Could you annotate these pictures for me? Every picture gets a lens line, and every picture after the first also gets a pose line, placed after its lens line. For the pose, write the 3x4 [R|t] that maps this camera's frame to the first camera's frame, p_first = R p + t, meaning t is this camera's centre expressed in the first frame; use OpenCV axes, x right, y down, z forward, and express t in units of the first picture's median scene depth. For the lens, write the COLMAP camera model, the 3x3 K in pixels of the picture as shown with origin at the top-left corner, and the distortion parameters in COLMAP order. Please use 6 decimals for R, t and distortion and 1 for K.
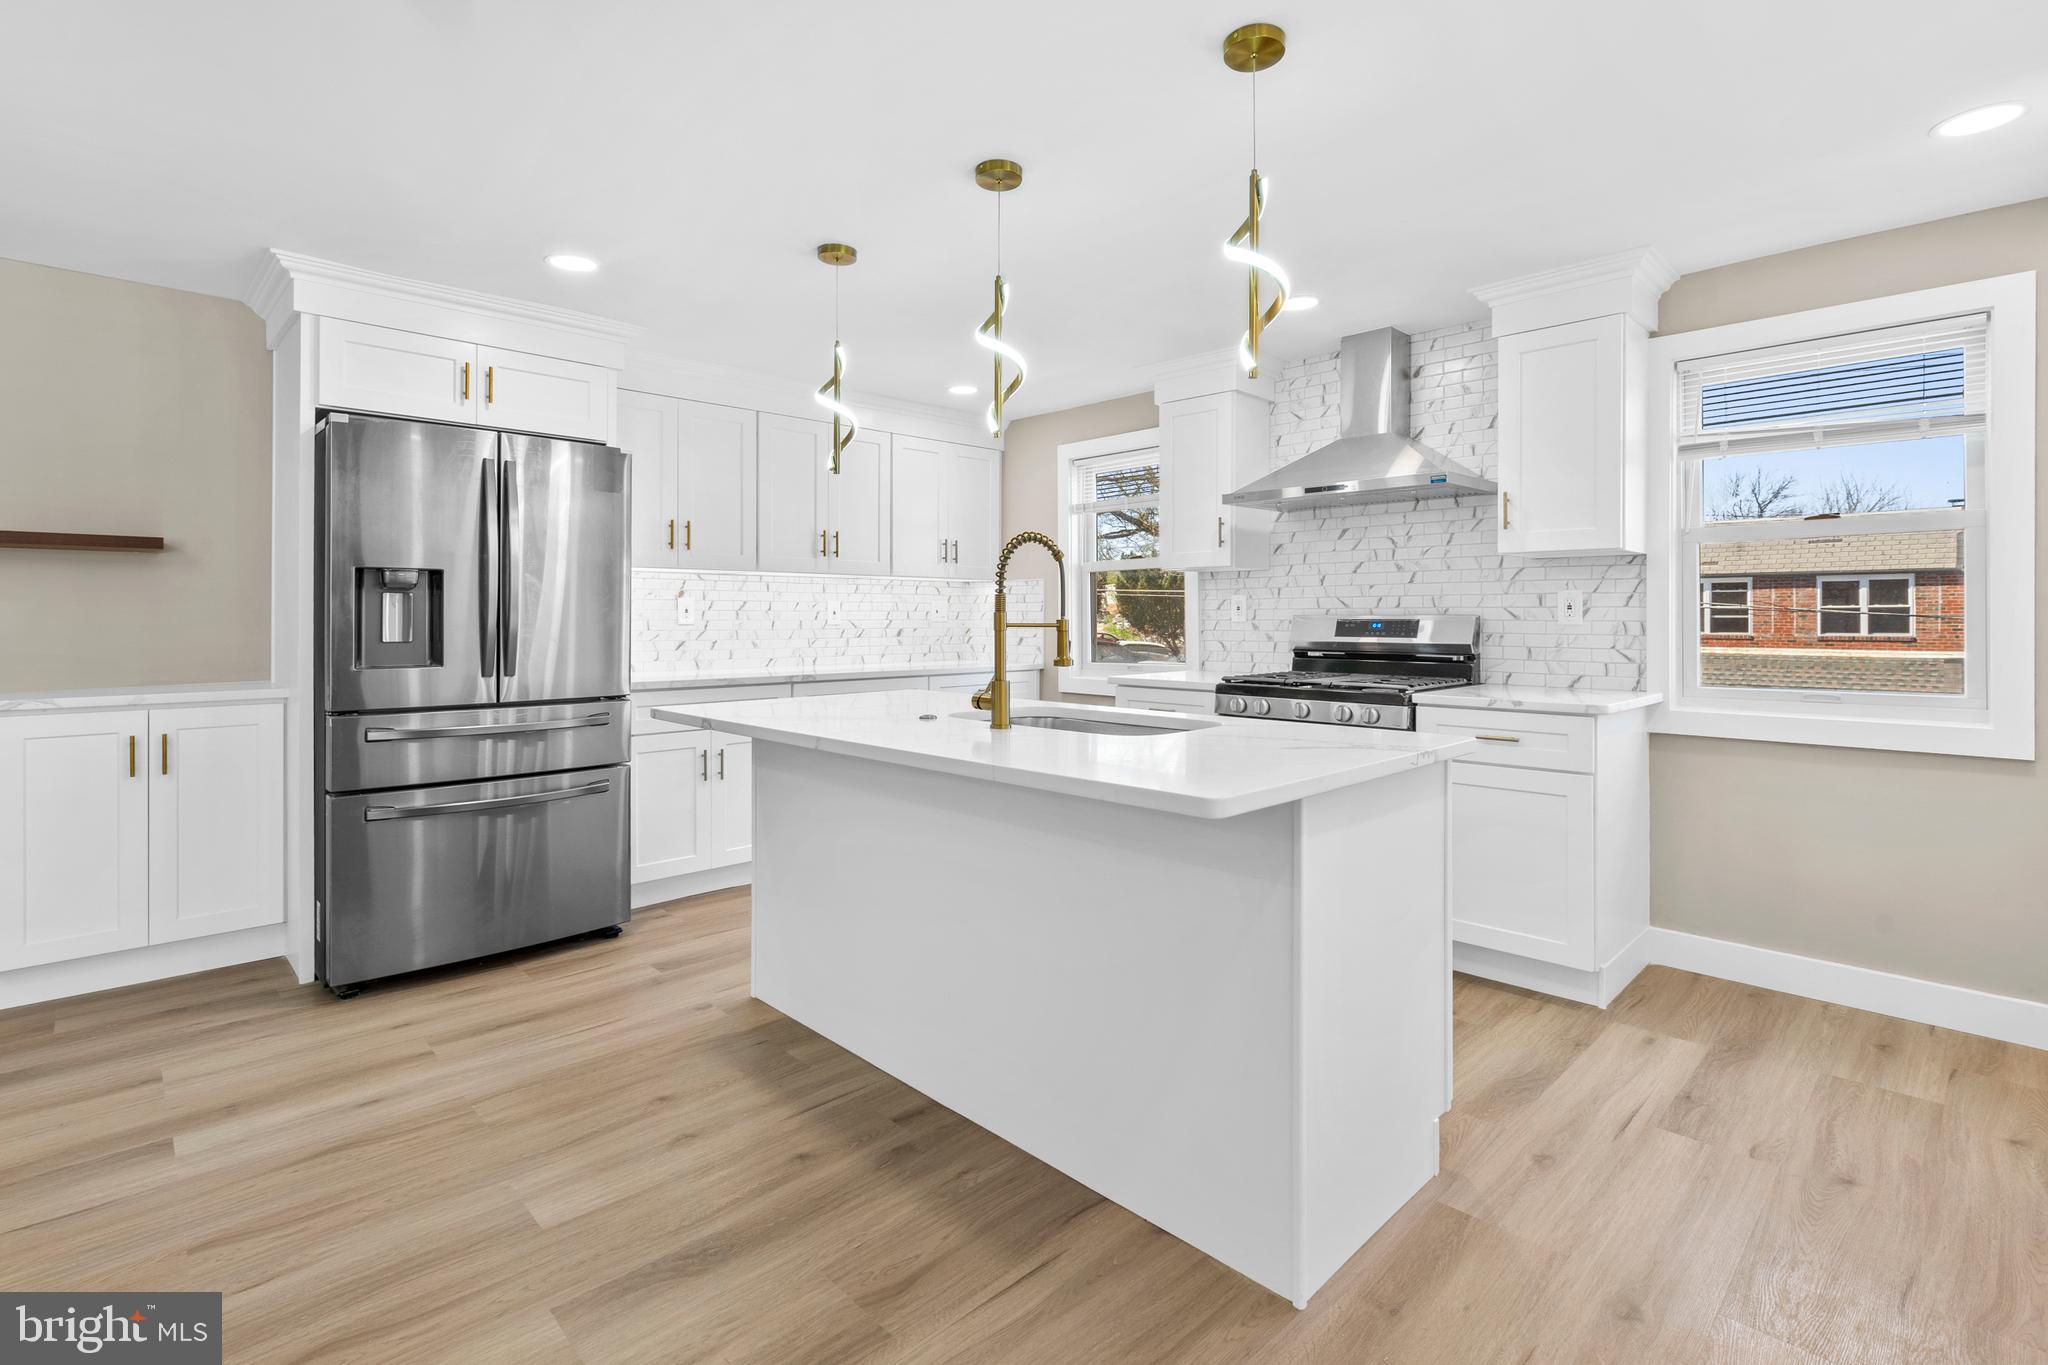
lens RADIAL K [[952.5, 0, 1025.4], [0, 952.5, 632.3], [0, 0, 1]] dist [-0.001149, 0.000749]
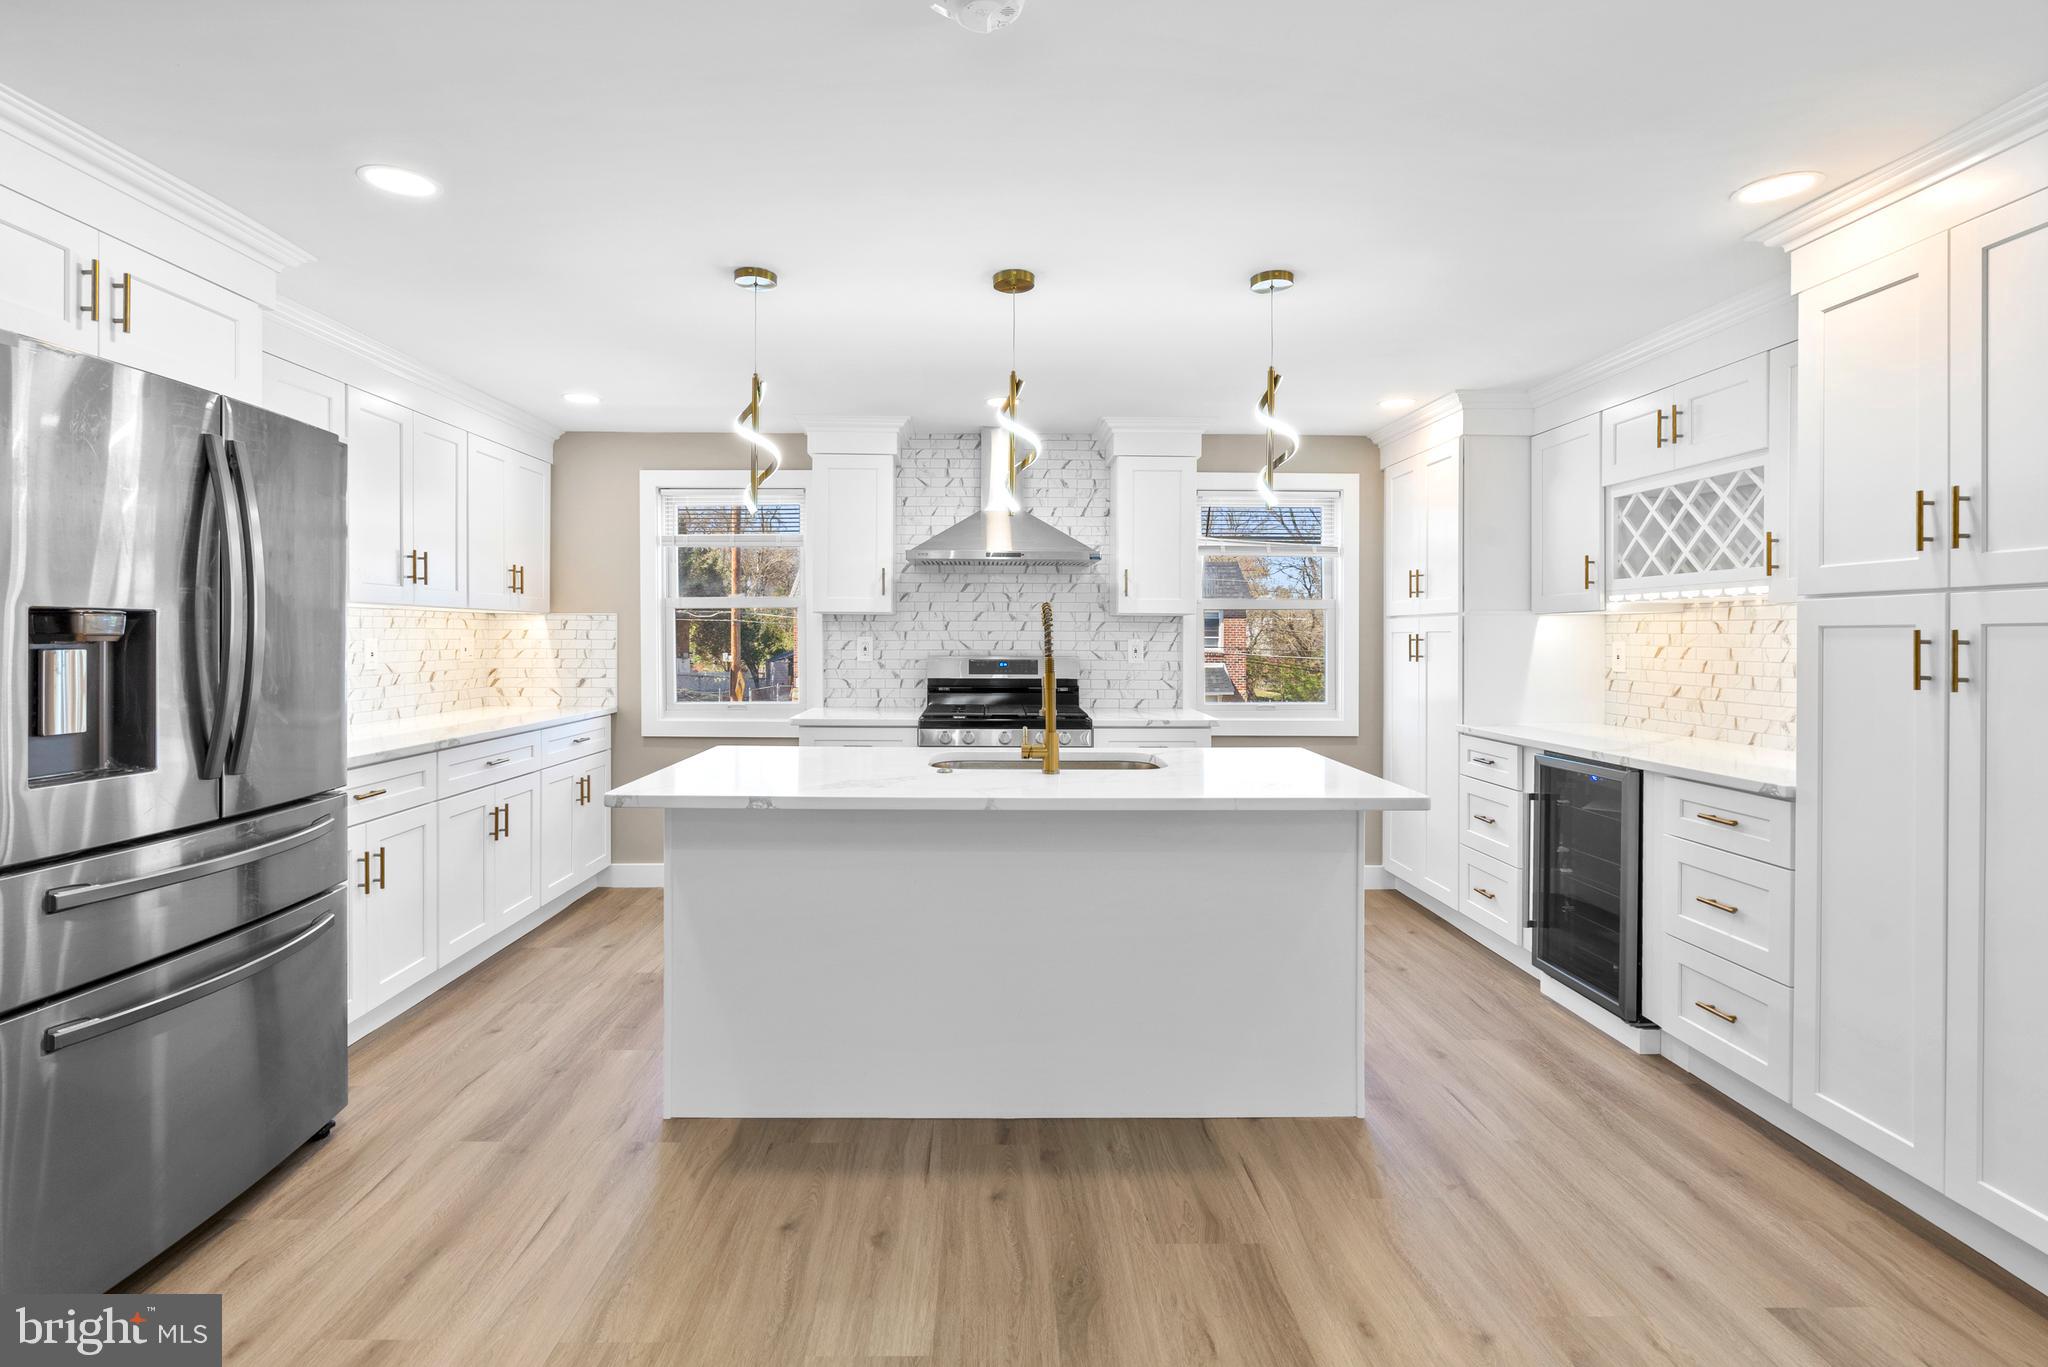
lens RADIAL K [[954.1, 0, 1009.0], [0, 954.1, 656.6], [0, 0, 1]] dist [-0.002495, 0.001149]
pose [[0.689690, -0.011667, 0.724011, -0.581150], [0.006190, 0.999929, 0.010216, -0.033593], [-0.724079, -0.002564, 0.689713, 0.157219]]
